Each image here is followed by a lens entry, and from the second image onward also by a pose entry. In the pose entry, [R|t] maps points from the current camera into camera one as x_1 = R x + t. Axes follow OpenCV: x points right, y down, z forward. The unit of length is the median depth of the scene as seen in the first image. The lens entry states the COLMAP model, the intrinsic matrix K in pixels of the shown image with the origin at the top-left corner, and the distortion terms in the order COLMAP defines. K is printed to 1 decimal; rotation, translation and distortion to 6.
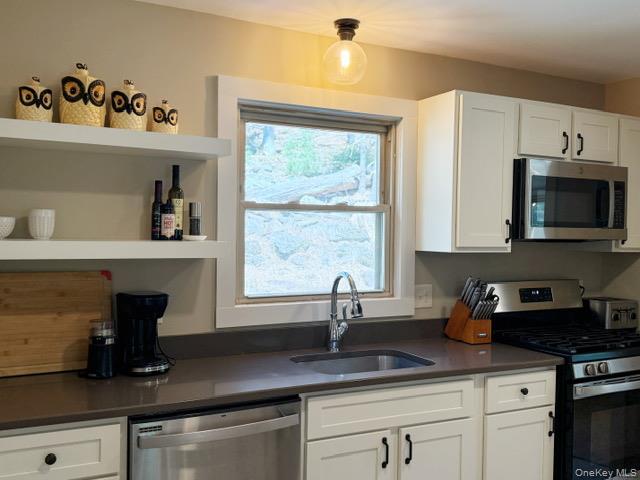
lens RADIAL K [[624.8, 0, 318.3], [0, 624.8, 256.1], [0, 0, 1]] dist [0.070703, -0.011207]
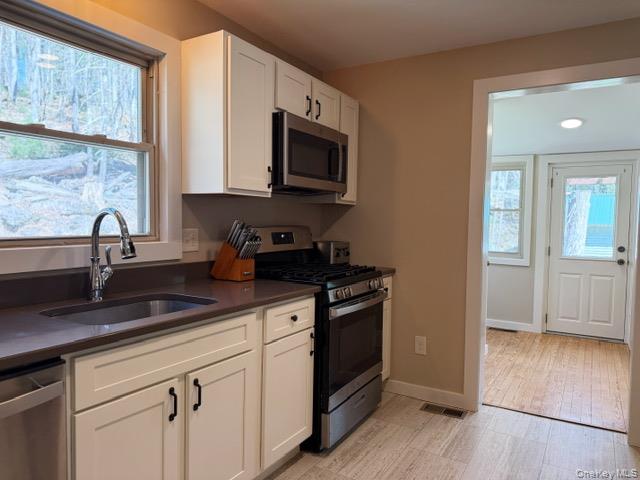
lens RADIAL K [[444.3, 0, 327.4], [0, 444.3, 247.5], [0, 0, 1]] dist [0.037173, -0.056841]
pose [[0.844904, -0.031715, 0.533977, -0.034538], [0.016370, 0.999306, 0.033451, 0.062819], [-0.534668, -0.019521, 0.844837, 0.303806]]
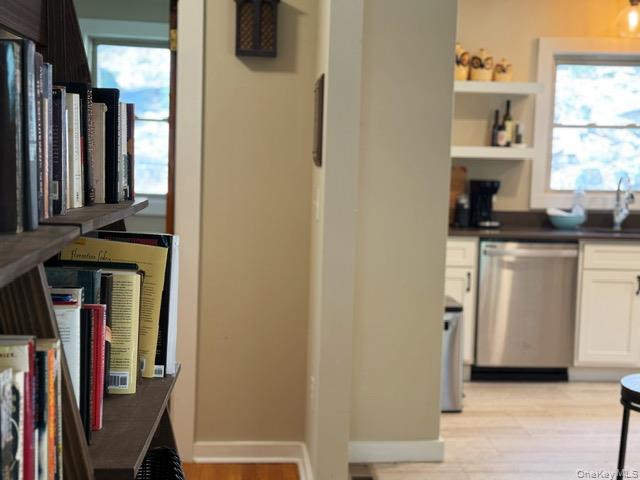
lens RADIAL K [[904.0, 0, 320.0], [0, 904.0, 240.0], [0, 0, 1]] dist [0.136665, -0.052428]
pose [[0.918273, 0.045147, -0.393366, 0.220901], [-0.029880, 0.998547, 0.044851, 0.101624], [0.394819, -0.029432, 0.918287, -1.125864]]
